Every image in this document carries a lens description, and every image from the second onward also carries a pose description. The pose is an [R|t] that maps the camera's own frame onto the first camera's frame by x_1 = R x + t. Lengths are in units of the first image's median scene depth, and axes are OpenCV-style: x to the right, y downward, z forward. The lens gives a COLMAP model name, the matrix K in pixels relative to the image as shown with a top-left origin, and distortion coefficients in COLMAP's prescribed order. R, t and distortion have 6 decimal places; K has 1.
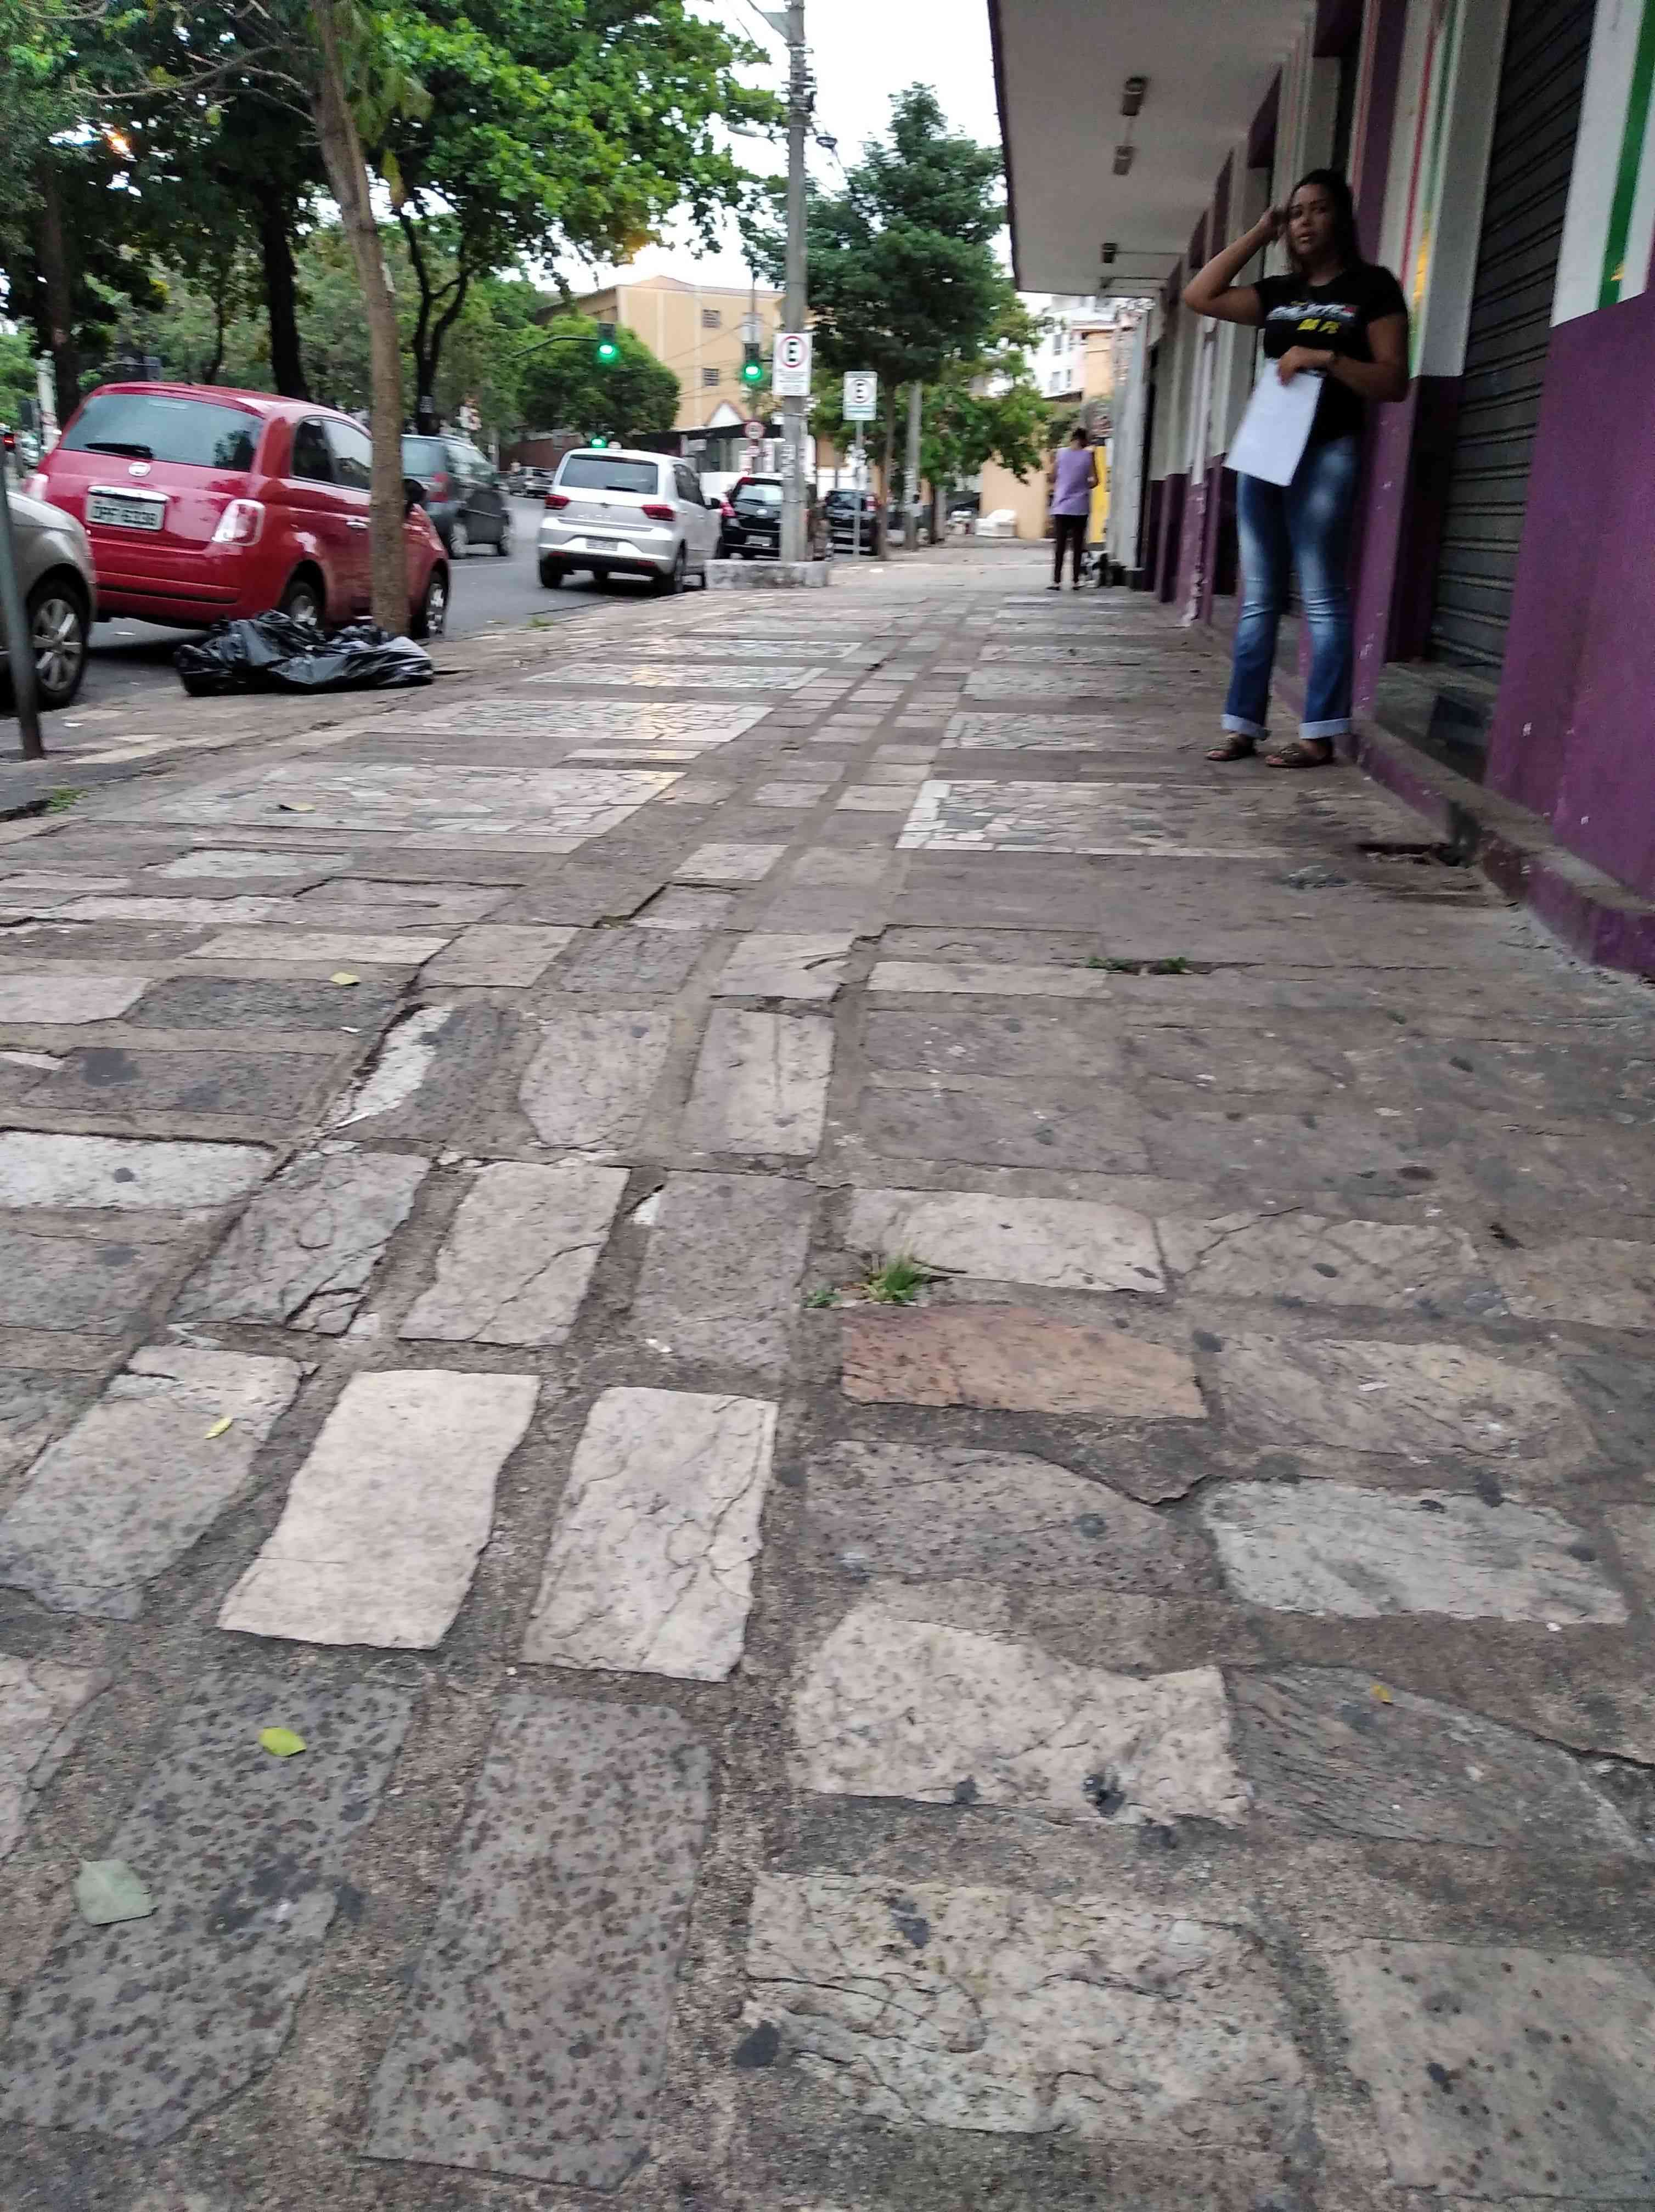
lens RADIAL K [[1688.0, 0, 827.5], [0, 1688.0, 1106.0], [0, 0, 1]] dist [0.024896, -0.046843]
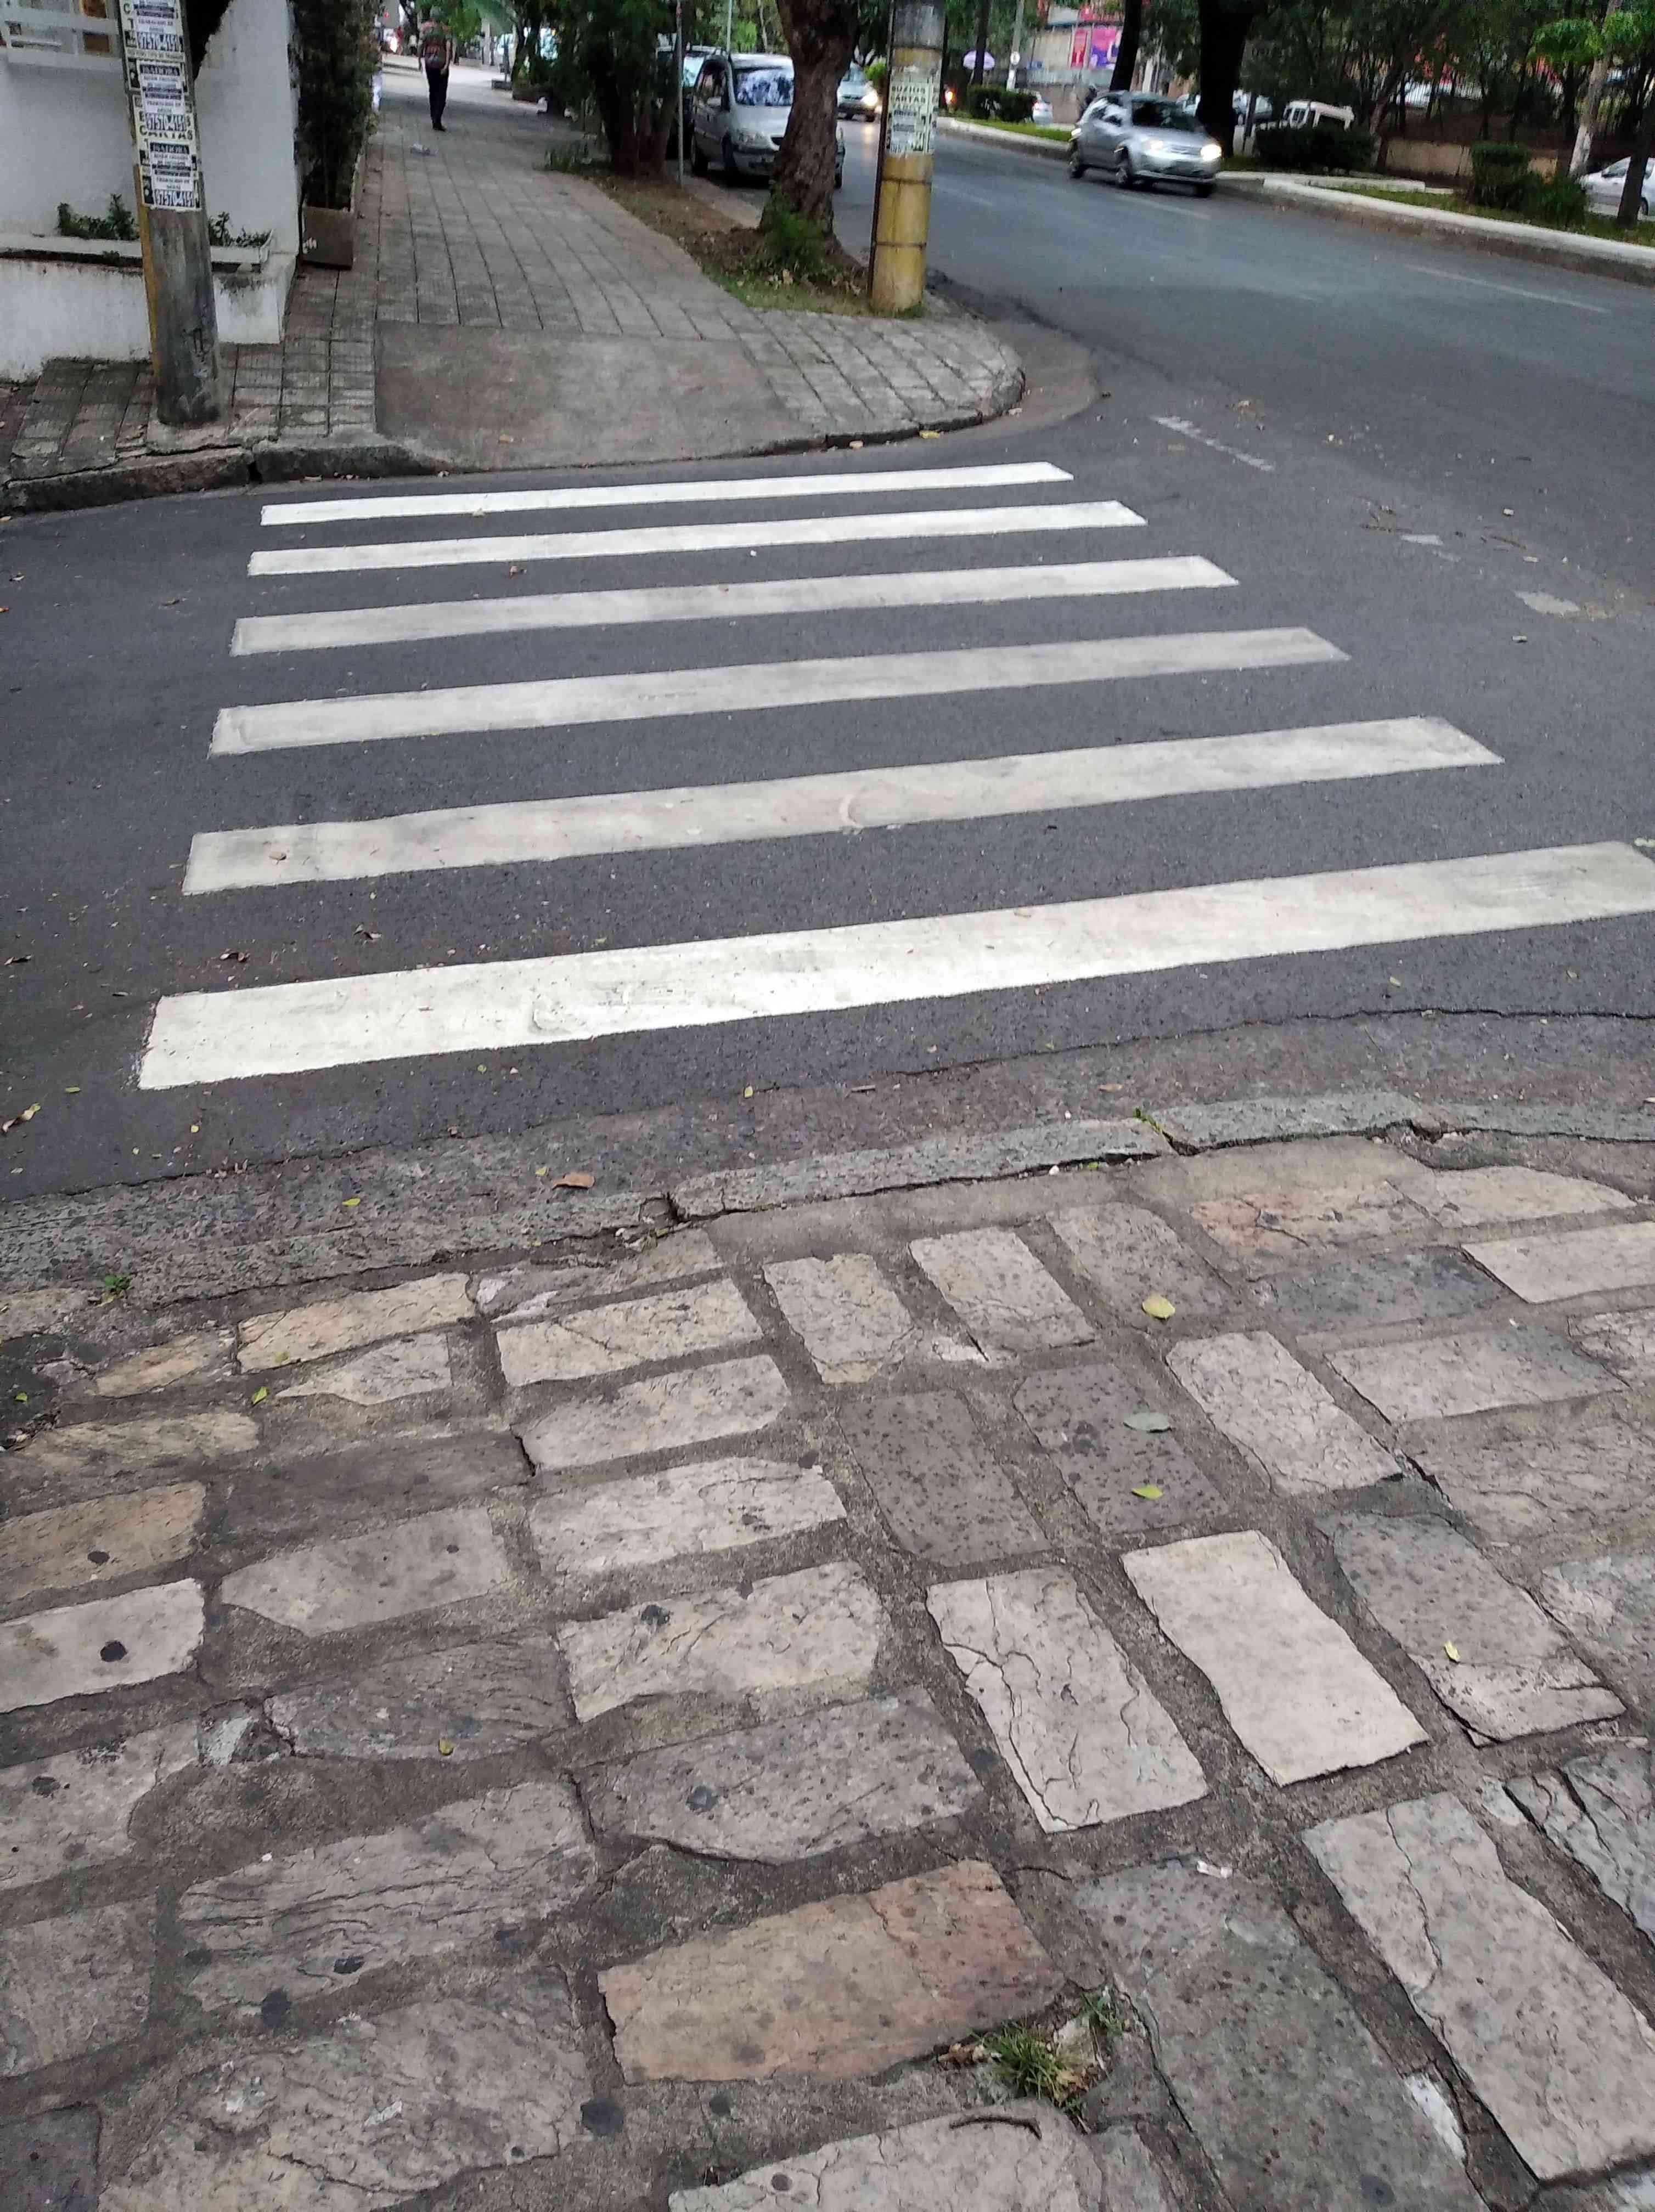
lens RADIAL K [[1688.0, 0, 827.5], [0, 1688.0, 1106.0], [0, 0, 1]] dist [0.024896, -0.046843]
pose [[-0.938114, 0.078560, -0.337299, 0.404122], [-0.205008, 0.659000, 0.723665, -0.816002], [0.279131, 0.748029, -0.602112, 1.332197]]
